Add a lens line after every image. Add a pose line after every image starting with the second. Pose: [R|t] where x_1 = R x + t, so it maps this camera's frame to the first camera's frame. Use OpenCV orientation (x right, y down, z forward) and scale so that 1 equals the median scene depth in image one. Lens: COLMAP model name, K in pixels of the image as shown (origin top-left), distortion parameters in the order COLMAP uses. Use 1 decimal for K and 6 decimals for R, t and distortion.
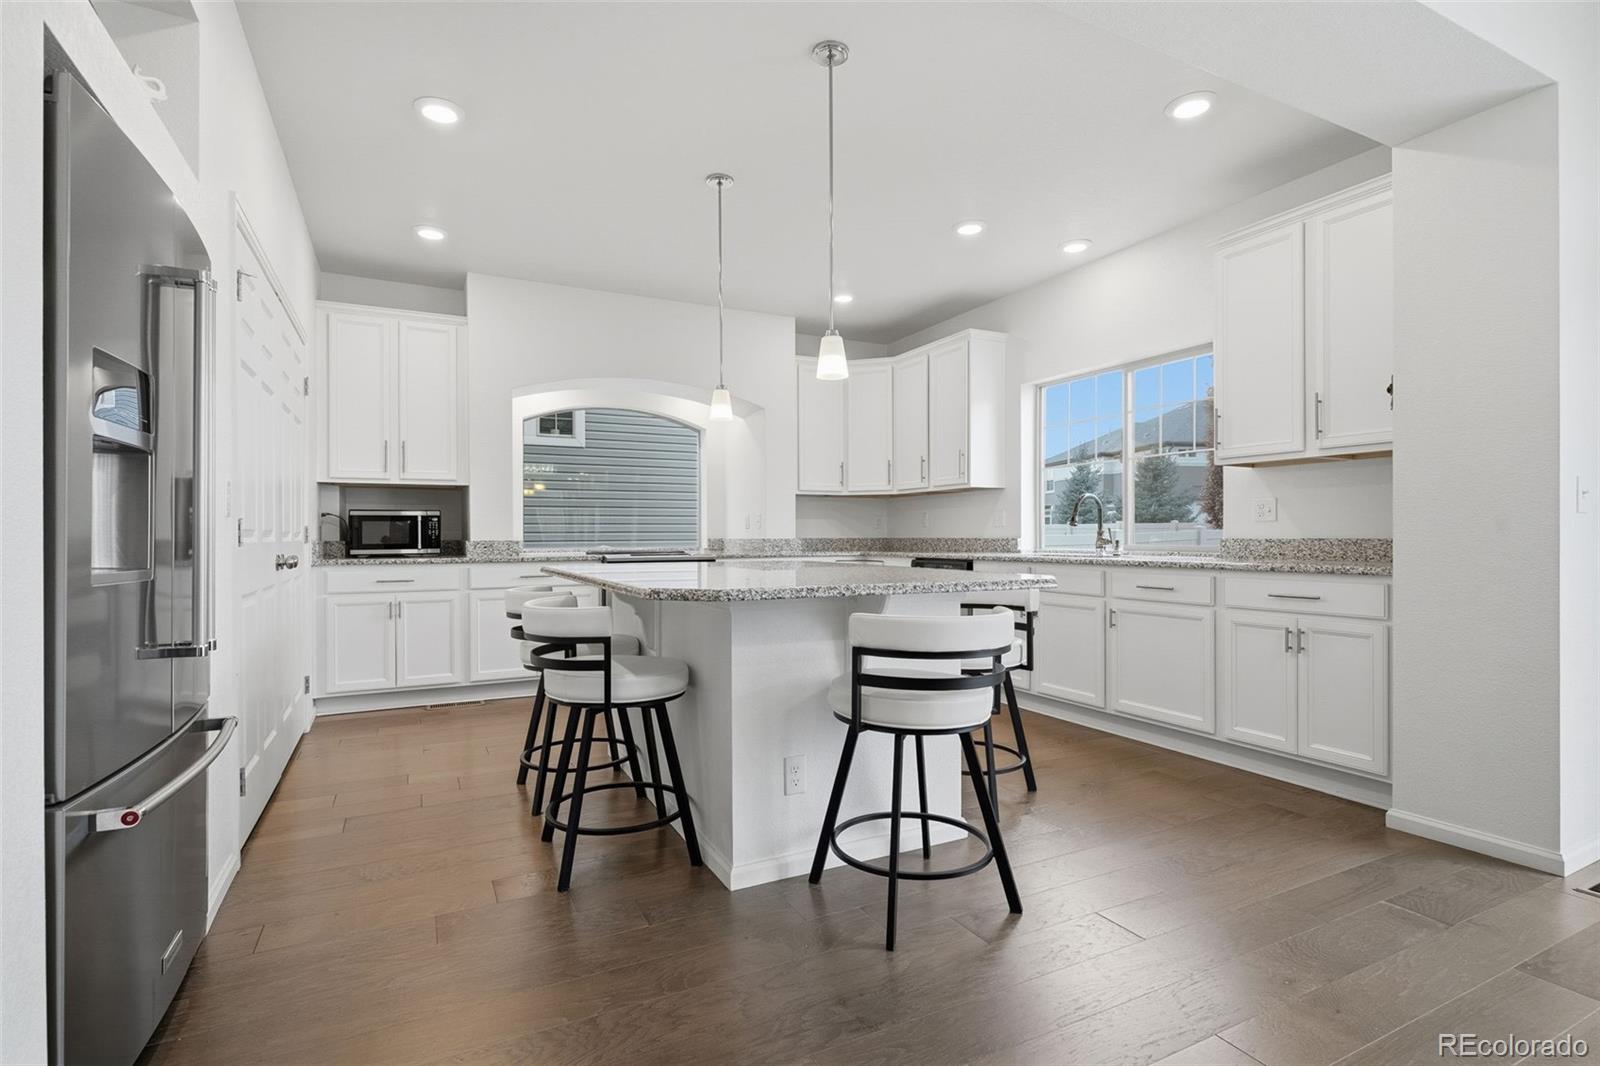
lens RADIAL K [[772.3, 0, 810.2], [0, 772.3, 531.8], [0, 0, 1]] dist [0.018921, 0.000102]
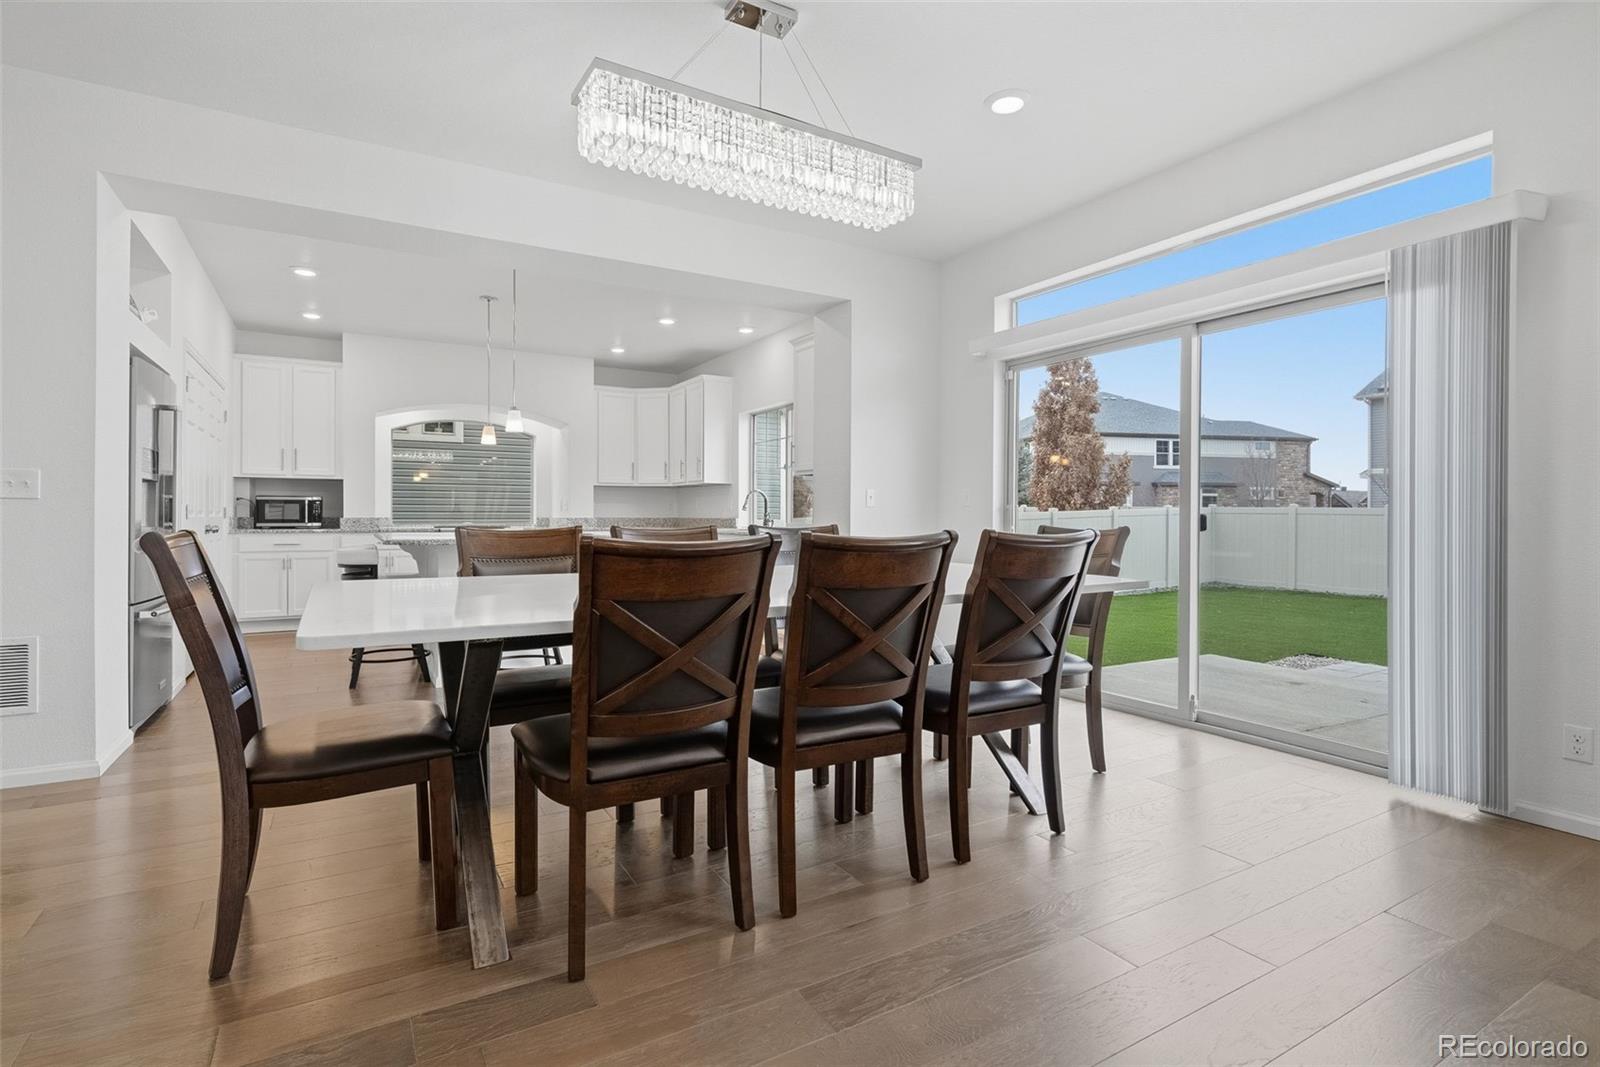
lens RADIAL K [[772.3, 0, 794.5], [0, 772.3, 512.2], [0, 0, 1]] dist [0.018921, 0.000102]
pose [[0.998647, 0.007485, 0.051469, 0.334068], [-0.007471, 0.999972, -0.000465, -0.004265], [-0.051471, 0.000080, 0.998674, -0.502279]]
